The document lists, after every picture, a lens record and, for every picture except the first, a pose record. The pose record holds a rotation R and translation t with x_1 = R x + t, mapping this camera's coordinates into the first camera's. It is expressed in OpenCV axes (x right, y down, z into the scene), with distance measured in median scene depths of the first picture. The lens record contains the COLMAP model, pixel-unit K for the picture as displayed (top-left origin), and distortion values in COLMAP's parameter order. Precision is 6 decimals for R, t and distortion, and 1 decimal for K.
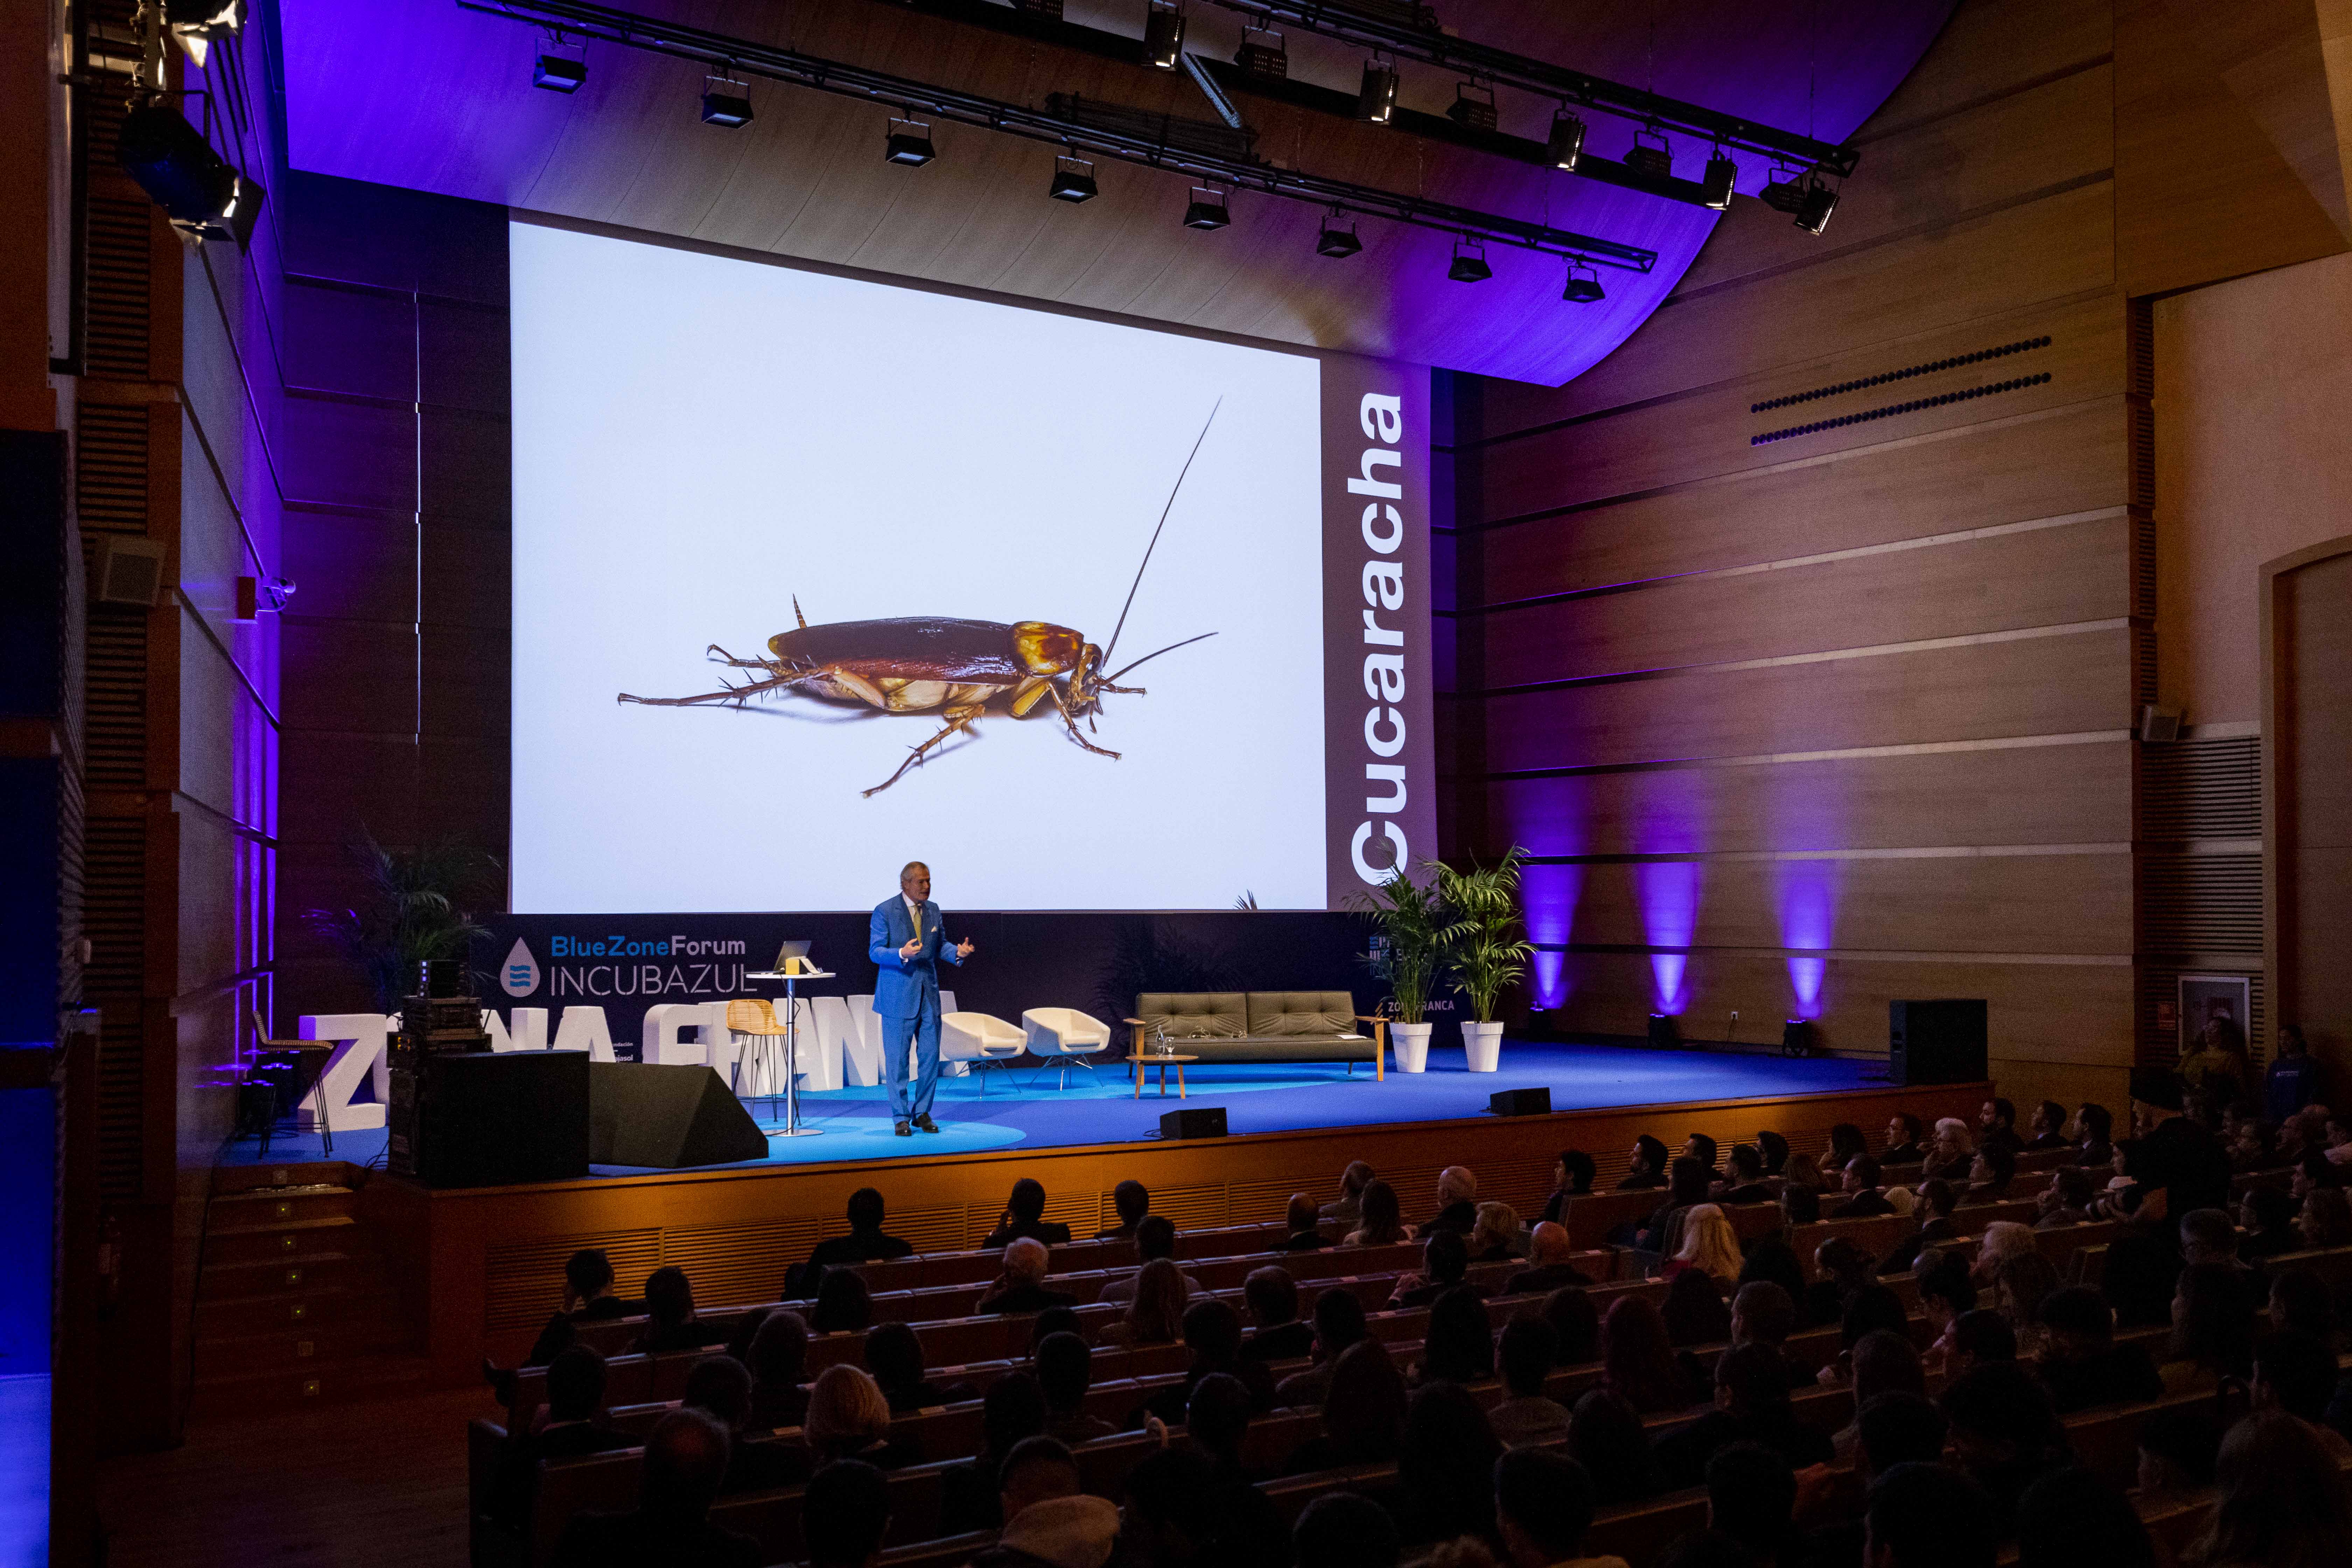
lens RADIAL K [[2278.0, 0, 1171.2], [0, 2278.0, 867.0], [0, 0, 1]] dist [0.001421, 0.003993]
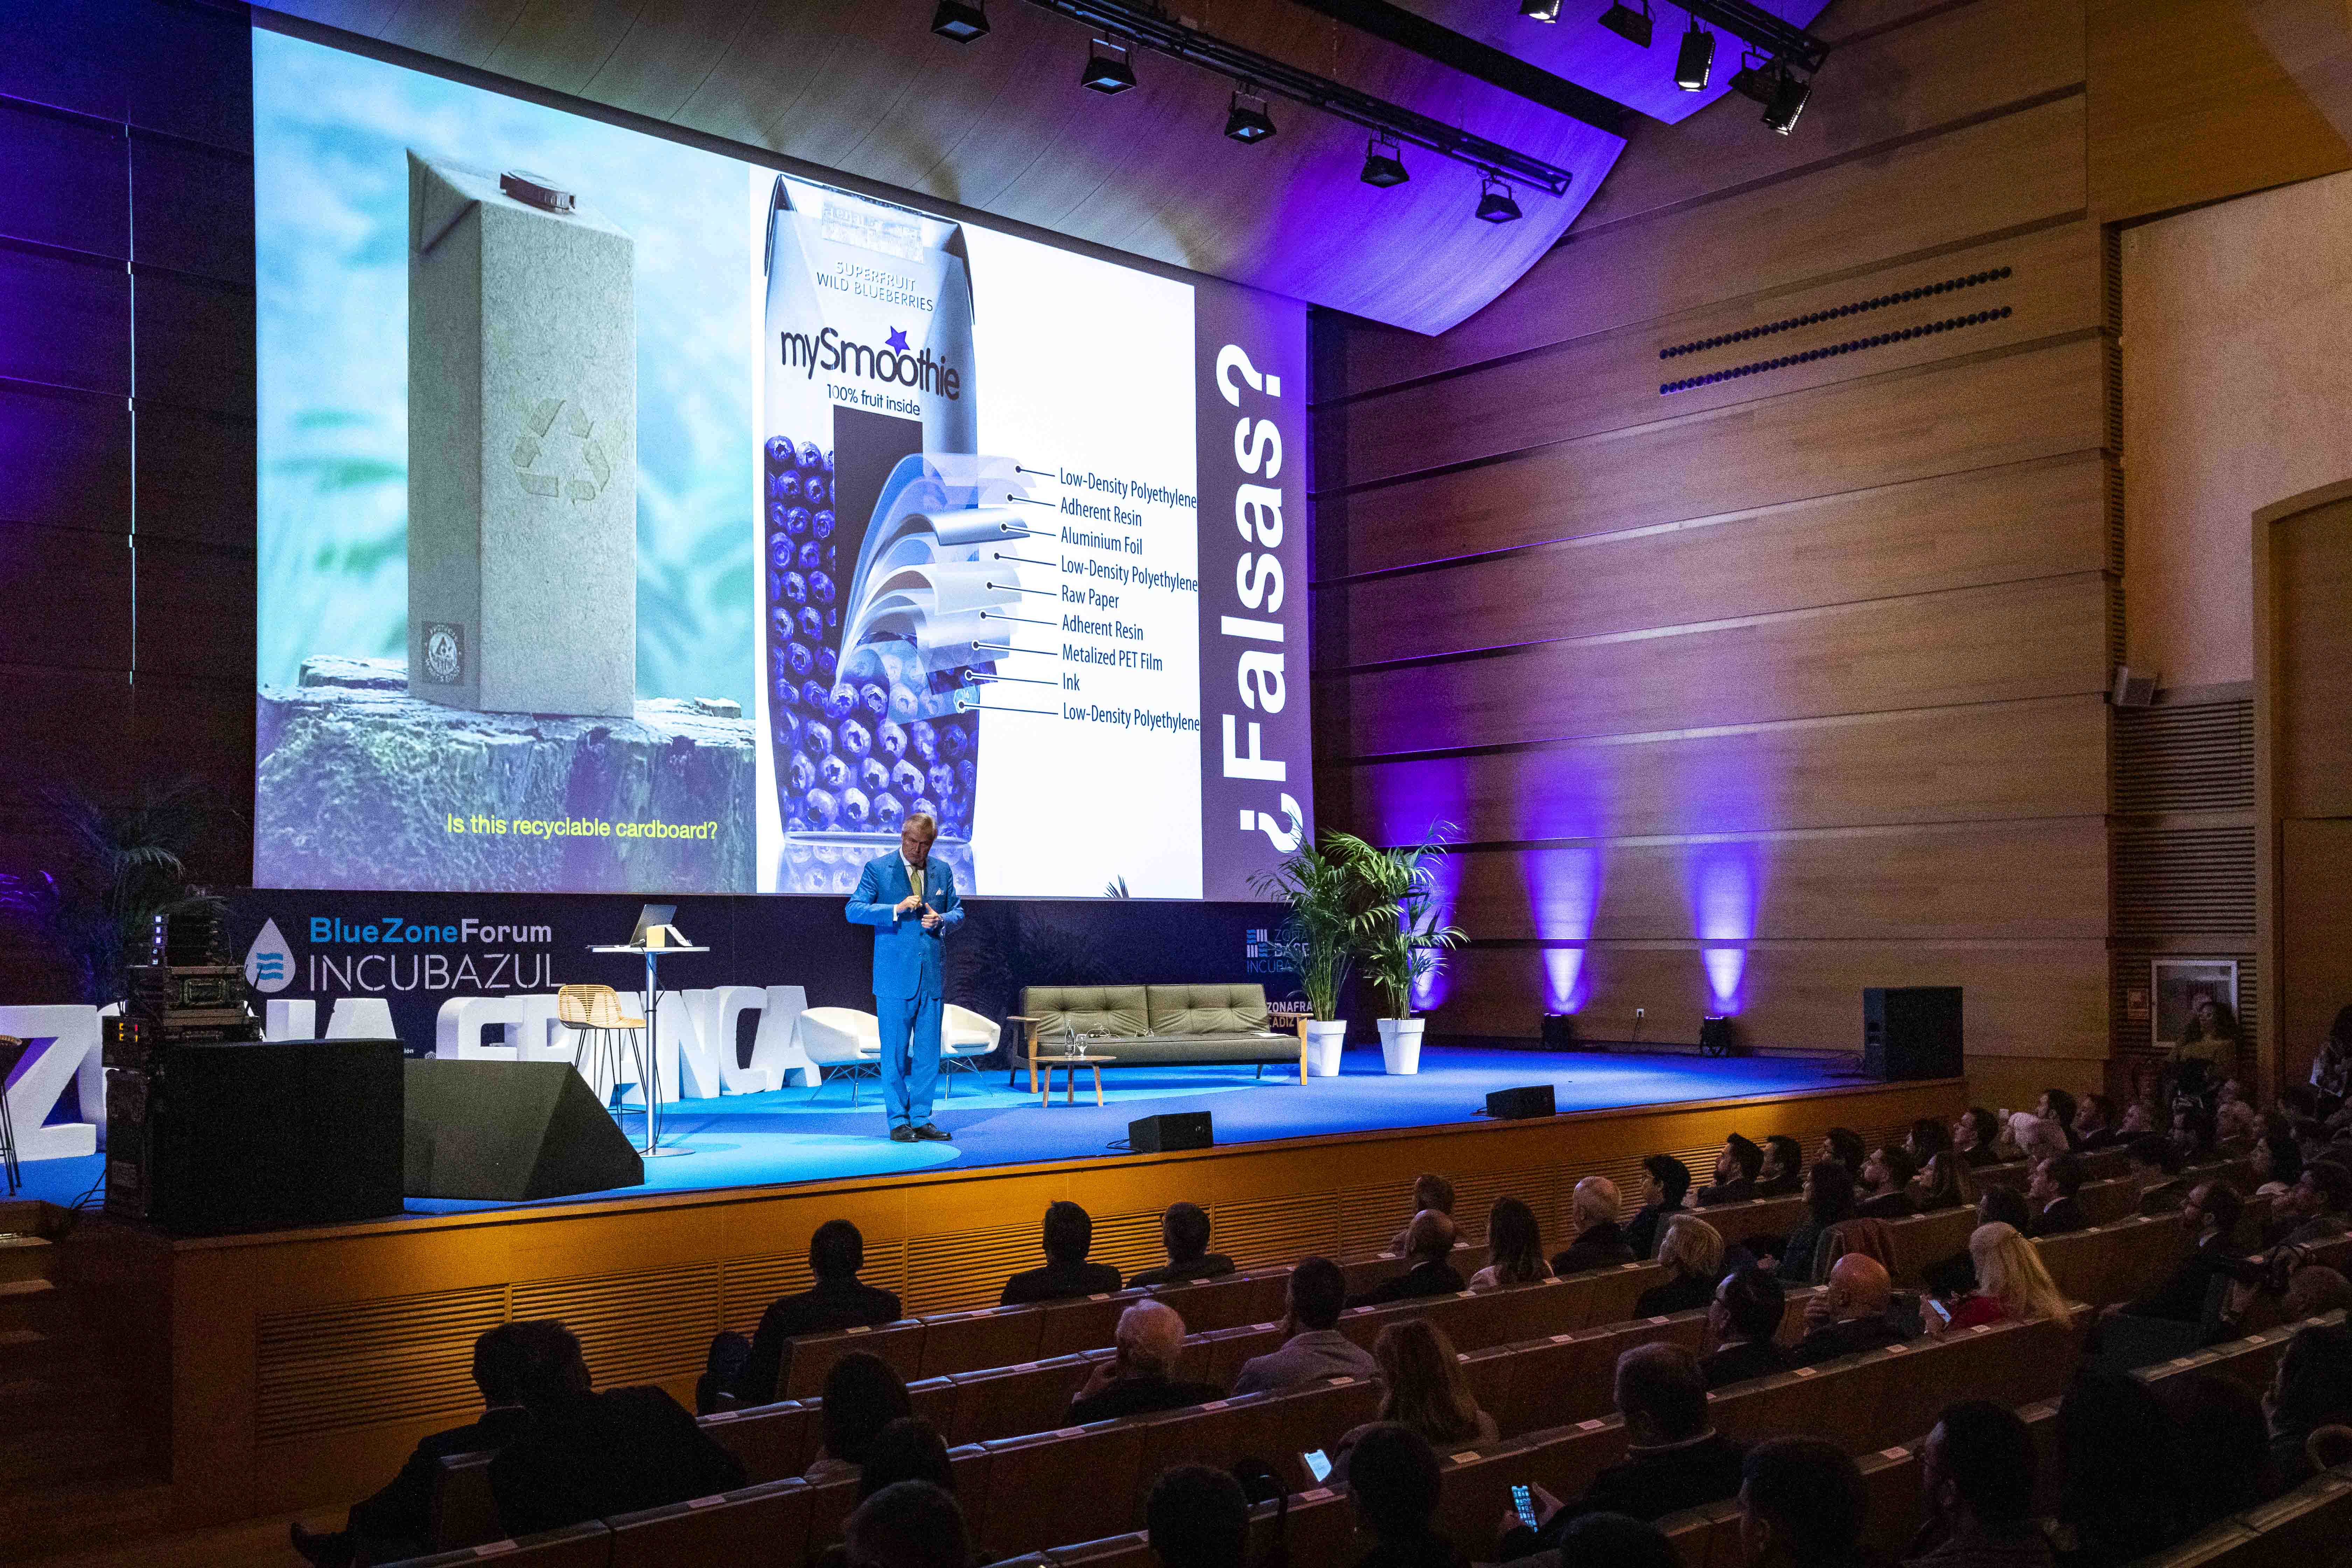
lens RADIAL K [[2151.3, 0, 1183.2], [0, 2151.3, 922.0], [0, 0, 1]] dist [0.007383, -0.016133]
pose [[0.989980, -0.001851, 0.141199, -0.070026], [0.000747, 0.999969, 0.007867, 0.025017], [-0.141209, -0.007683, 0.989950, 0.191865]]
